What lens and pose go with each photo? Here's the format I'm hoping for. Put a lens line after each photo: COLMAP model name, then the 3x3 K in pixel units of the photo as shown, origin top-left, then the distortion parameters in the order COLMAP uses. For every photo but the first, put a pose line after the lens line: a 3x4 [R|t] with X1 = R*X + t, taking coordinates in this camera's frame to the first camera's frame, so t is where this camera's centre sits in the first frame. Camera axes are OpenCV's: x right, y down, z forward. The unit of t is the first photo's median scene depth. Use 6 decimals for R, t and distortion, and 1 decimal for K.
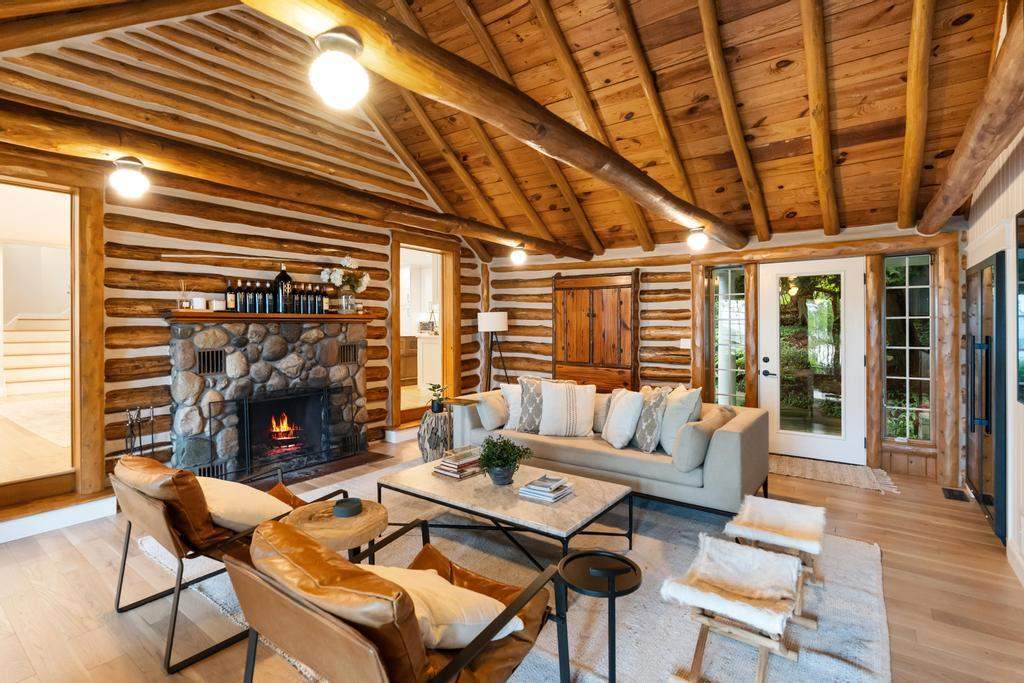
lens RADIAL K [[491.3, 0, 509.5], [0, 491.3, 331.9], [0, 0, 1]] dist [0.002199, 0.000235]
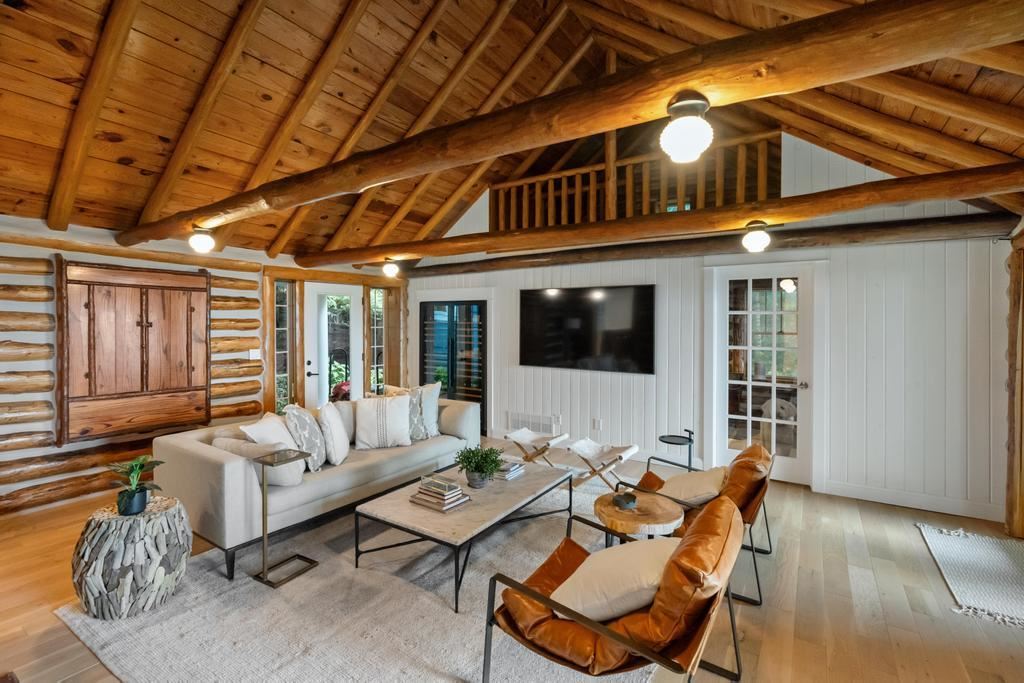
lens RADIAL K [[455.6, 0, 513.5], [0, 455.6, 331.5], [0, 0, 1]] dist [-0.001443, -0.000435]
pose [[-0.063571, -0.015699, 0.997854, -1.522722], [0.013162, 0.999776, 0.016568, -0.078121], [-0.997891, 0.014187, -0.063350, 1.443074]]
